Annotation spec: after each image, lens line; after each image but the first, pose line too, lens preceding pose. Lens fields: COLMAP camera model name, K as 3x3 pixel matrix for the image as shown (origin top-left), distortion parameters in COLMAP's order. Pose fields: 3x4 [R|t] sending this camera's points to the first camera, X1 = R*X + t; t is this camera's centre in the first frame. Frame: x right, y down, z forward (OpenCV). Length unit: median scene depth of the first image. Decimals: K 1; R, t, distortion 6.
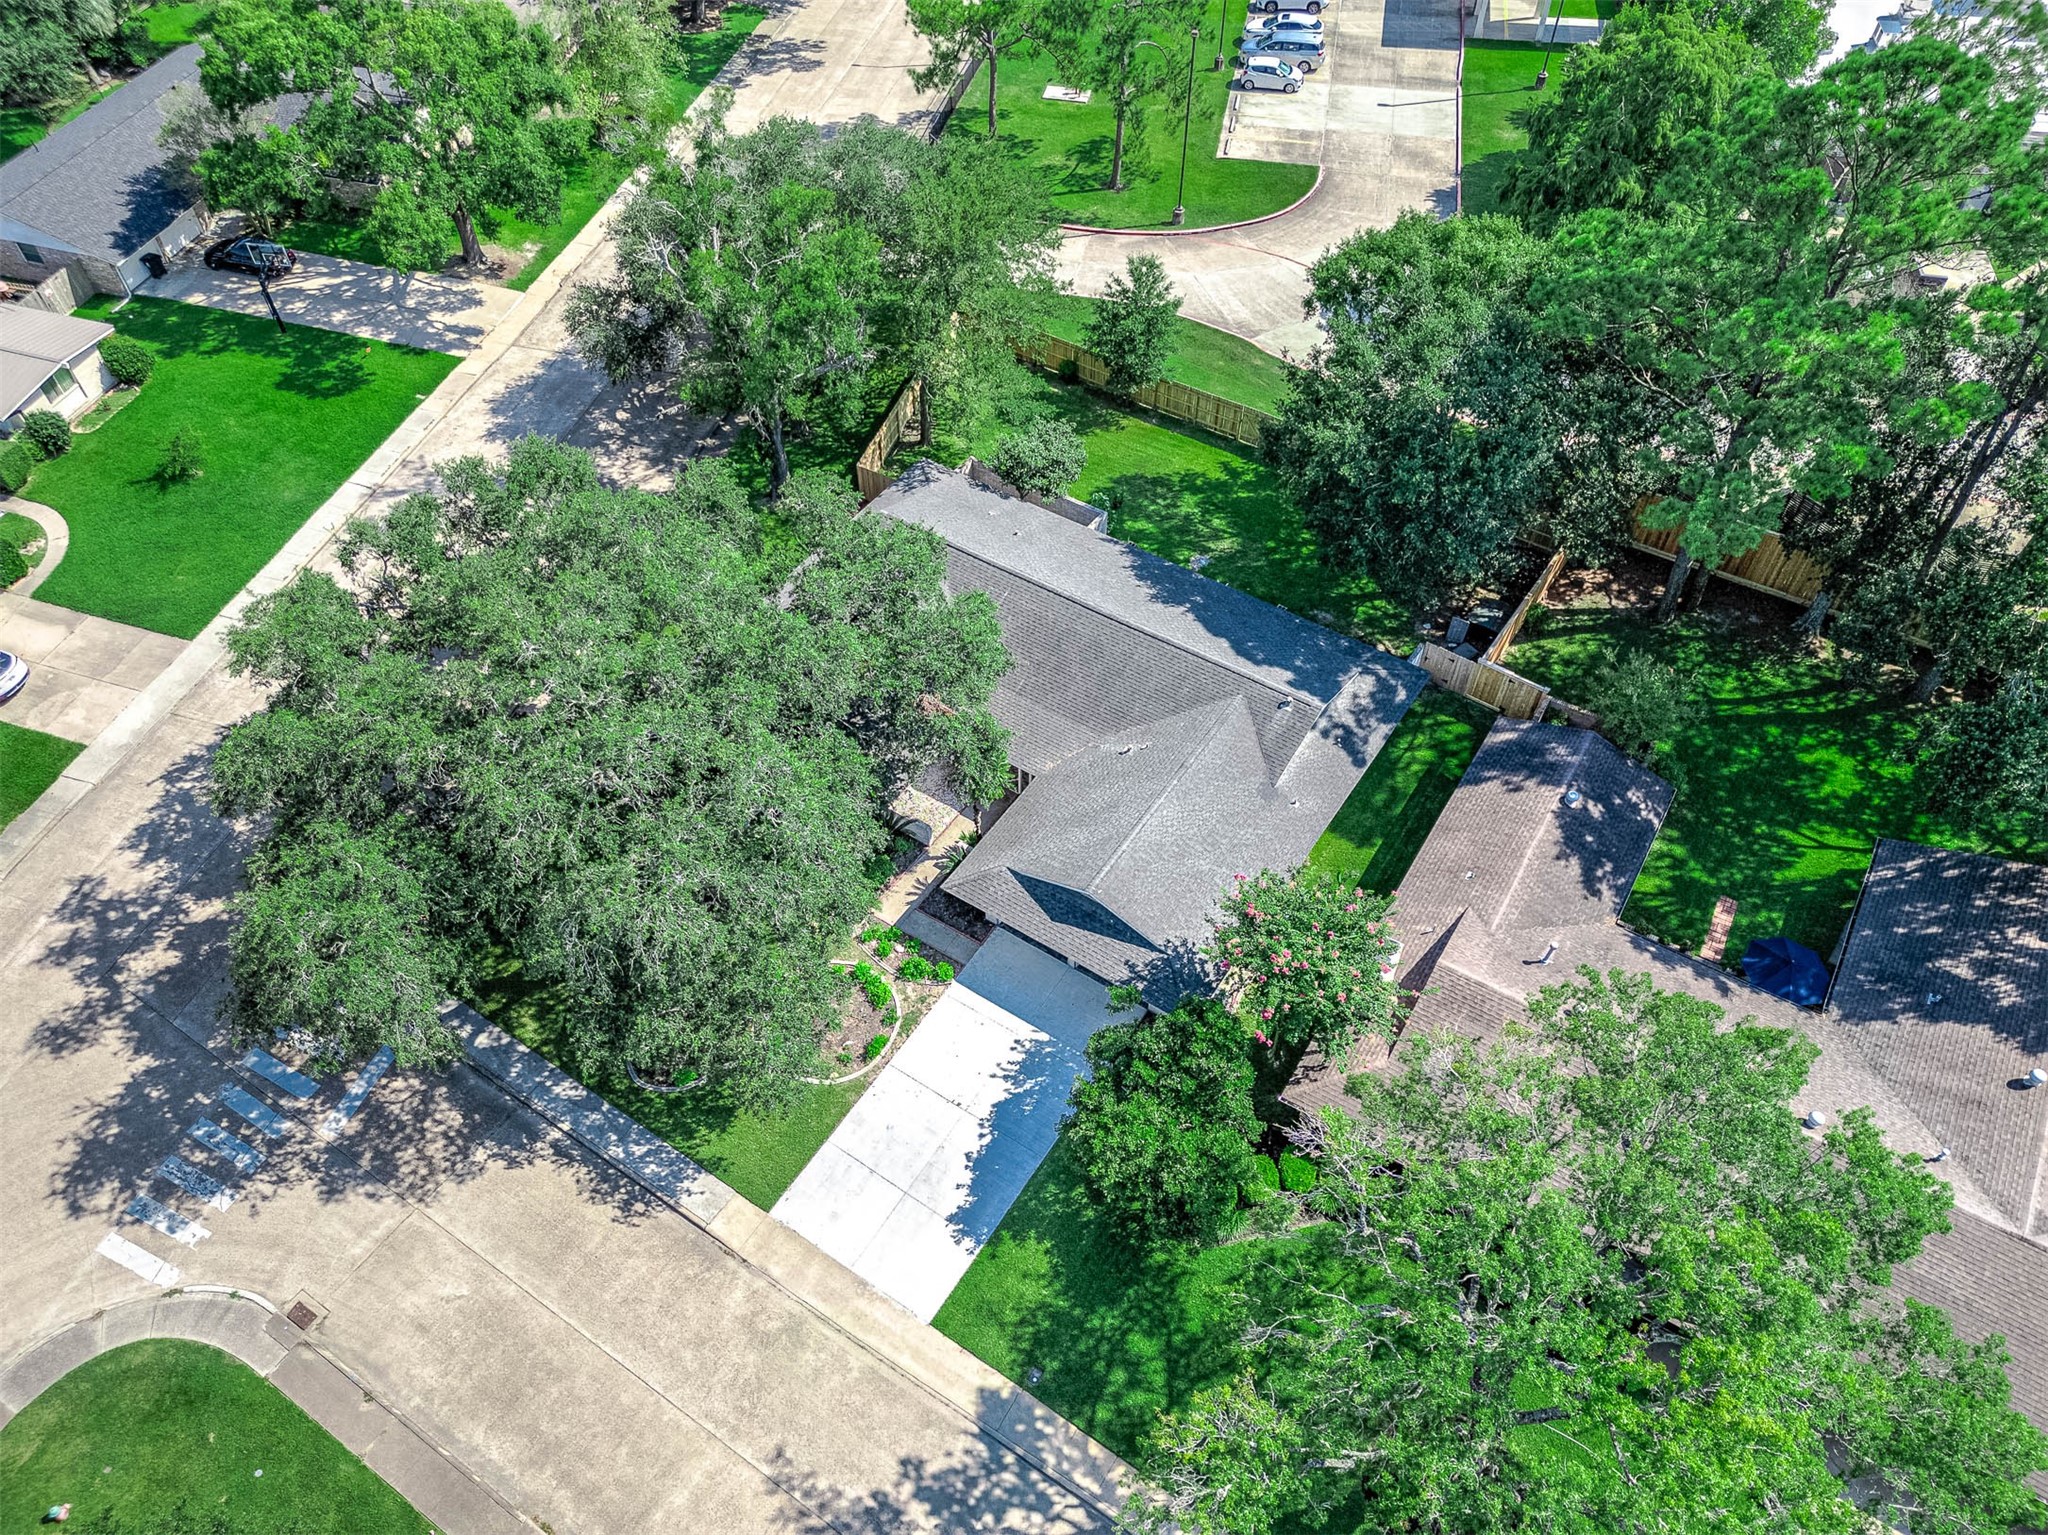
lens RADIAL K [[1505.4, 0, 1024.0], [0, 1505.4, 767.5], [0, 0, 1]] dist [0.036316, 0.001880]
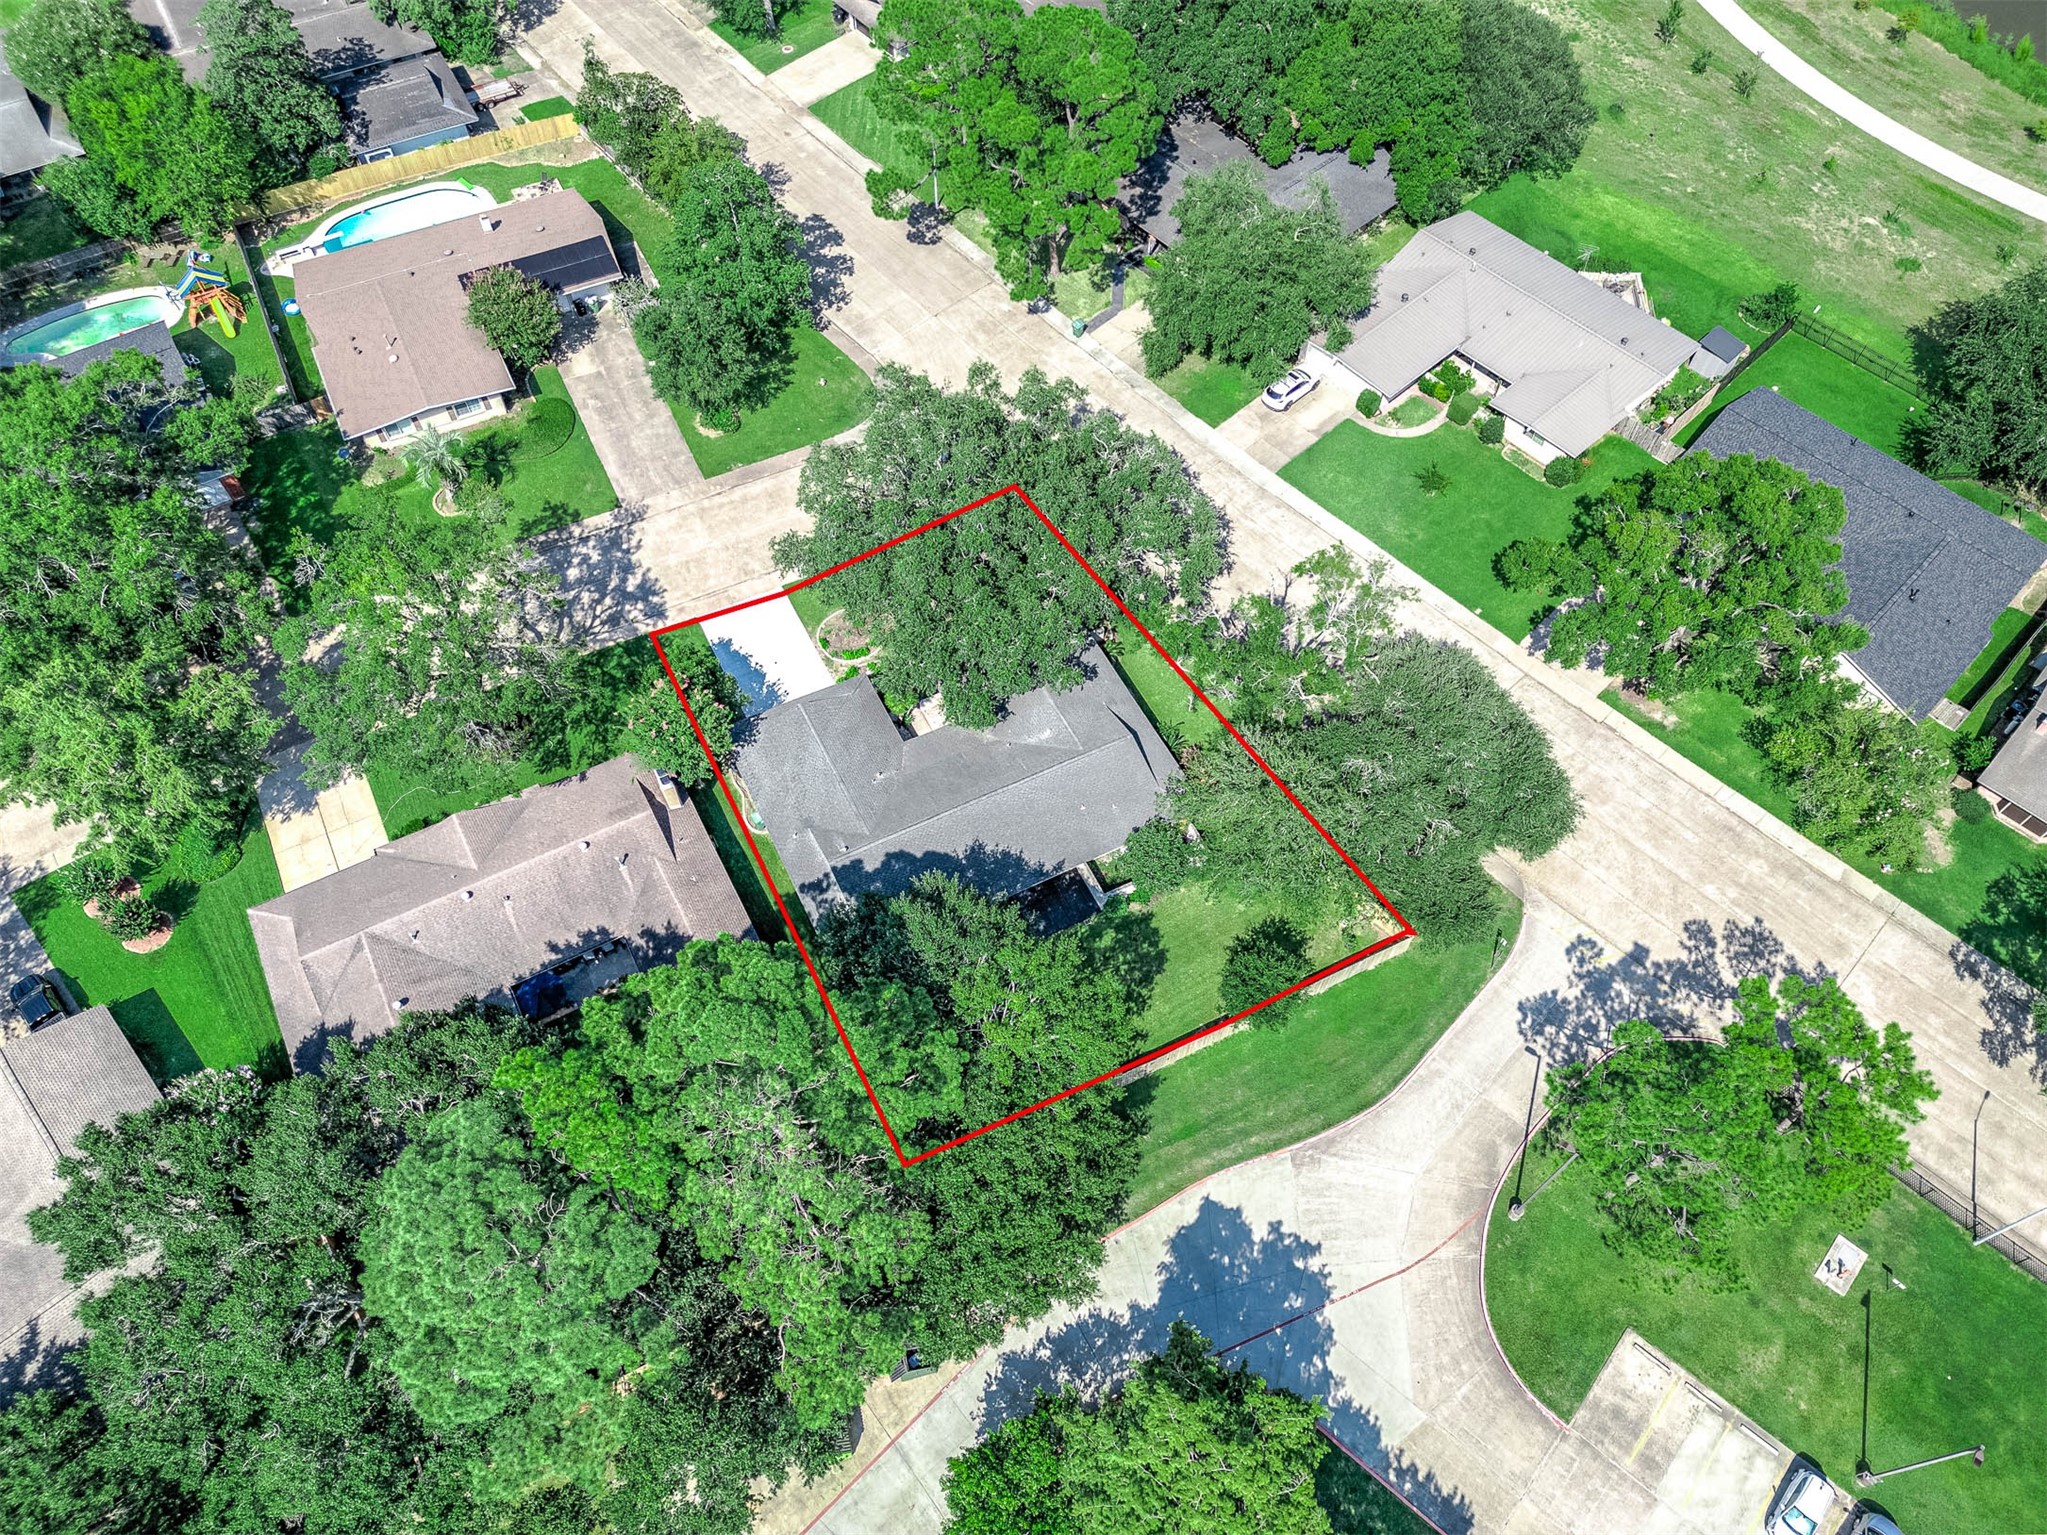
lens RADIAL K [[1462.0, 0, 1037.9], [0, 1462.0, 795.0], [0, 0, 1]] dist [0.062879, -0.060330]
pose [[-0.492681, 0.733555, -0.468149, 0.704830], [-0.660639, 0.034867, 0.749893, -1.249192], [0.566411, 0.678736, 0.467437, 0.328196]]
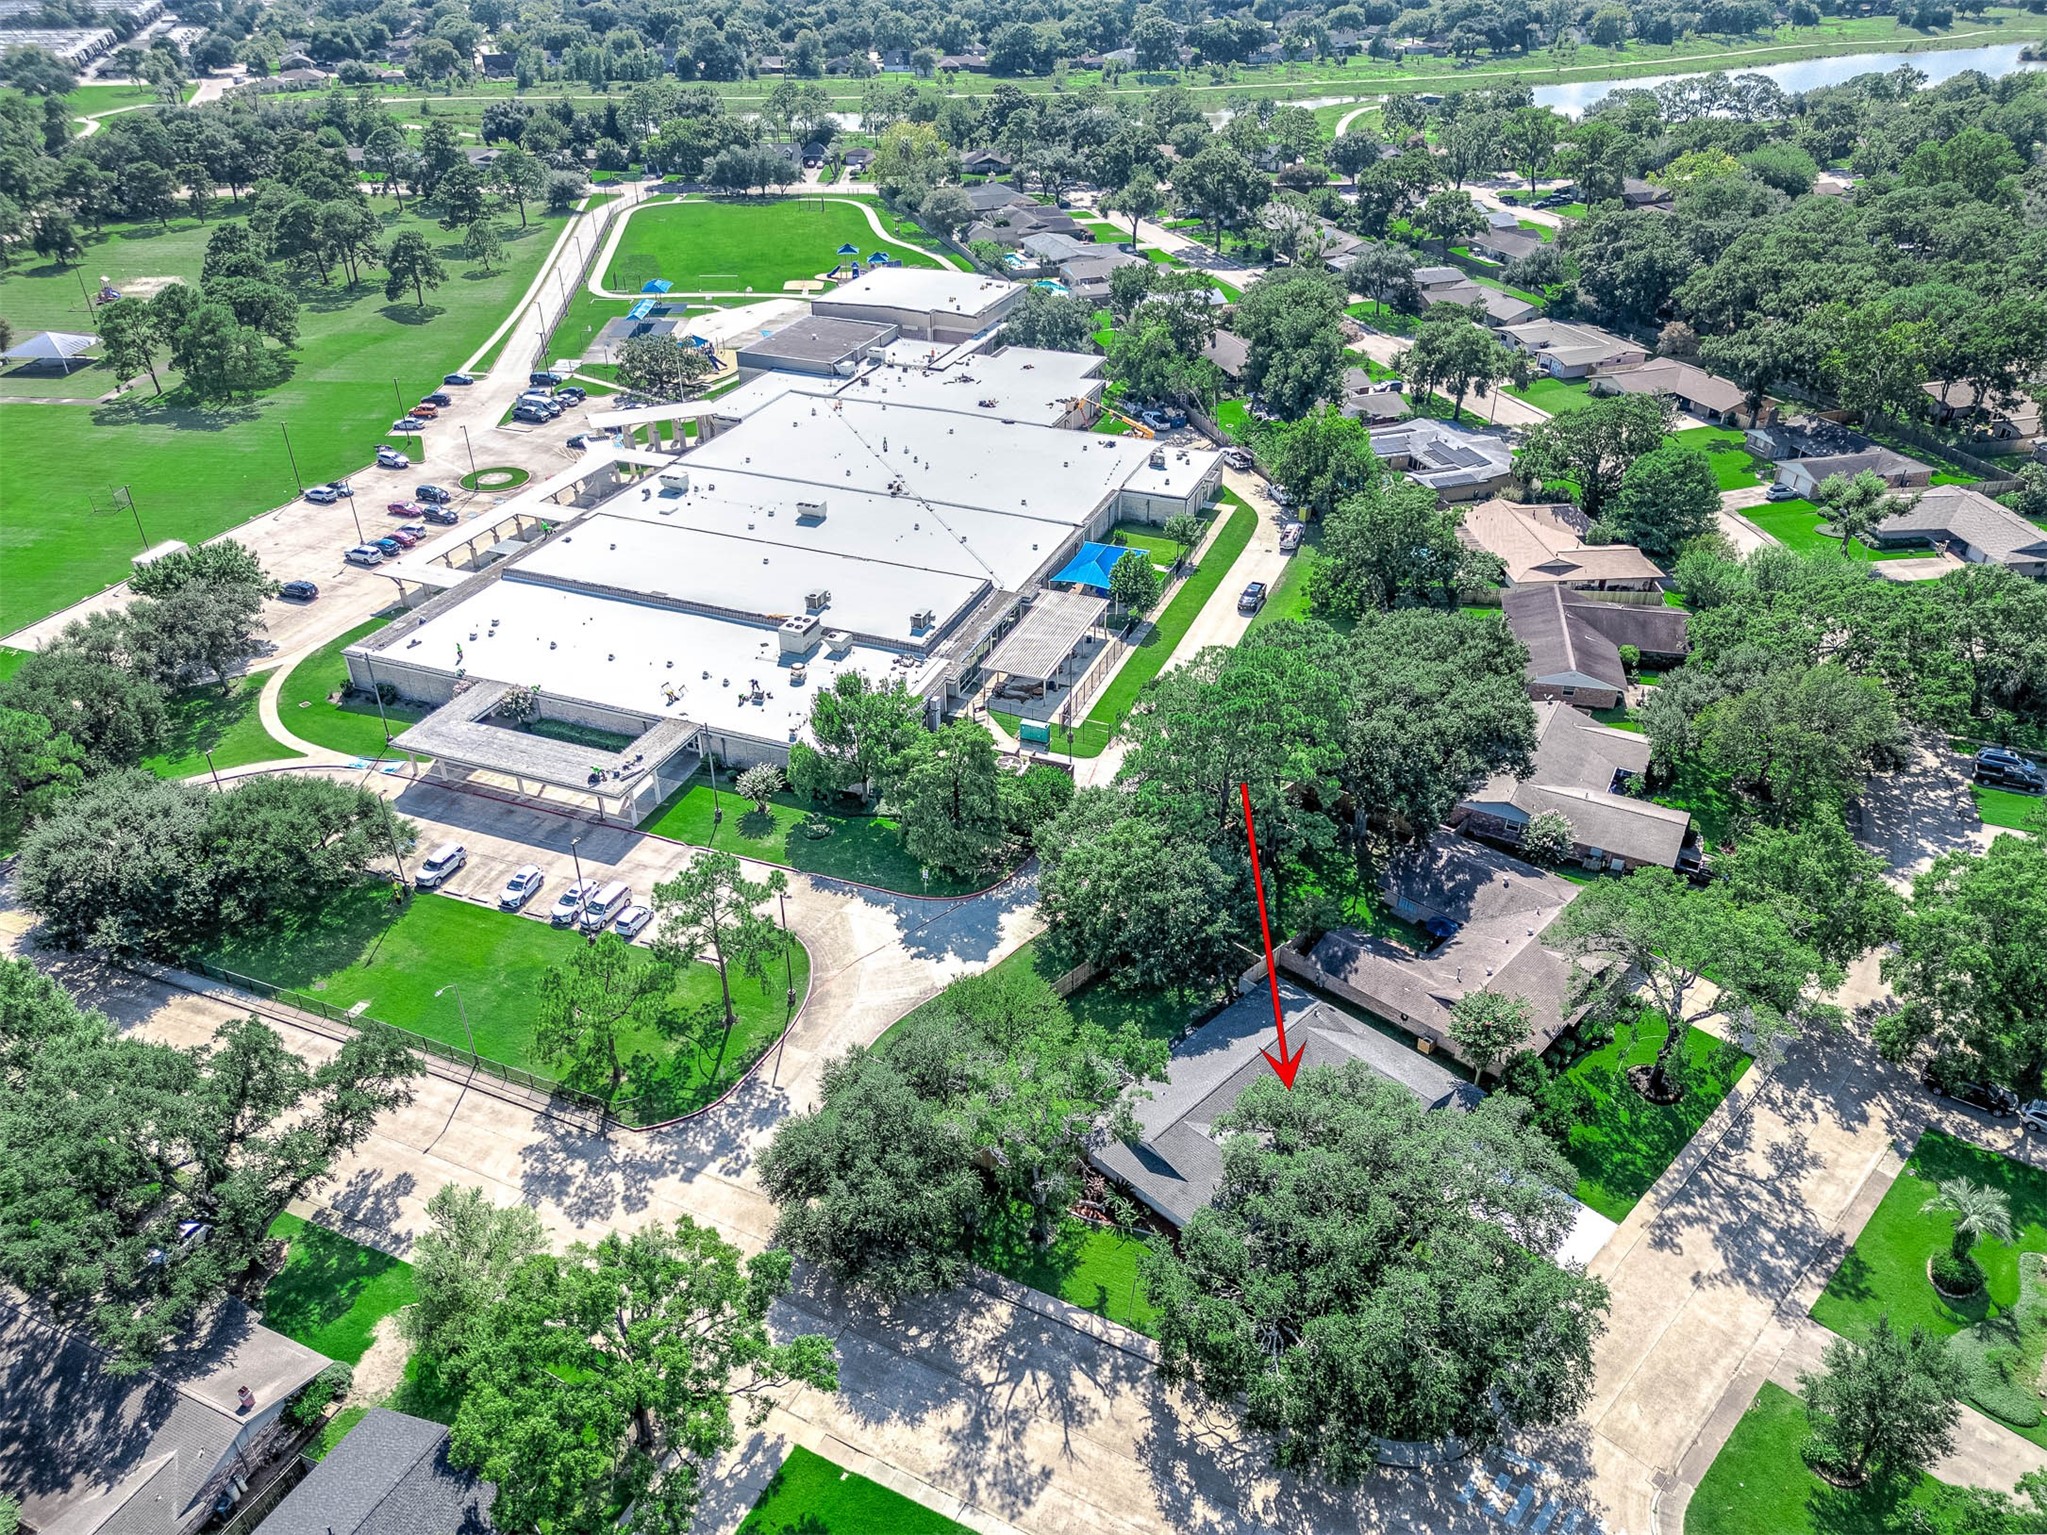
lens RADIAL K [[1462.0, 0, 1037.9], [0, 1462.0, 795.0], [0, 0, 1]] dist [0.062879, -0.060330]
pose [[0.182545, -0.534143, 0.825451, -1.303097], [0.740105, 0.627335, 0.242273, -0.935581], [-0.647242, 0.566694, 0.509838, 0.043411]]
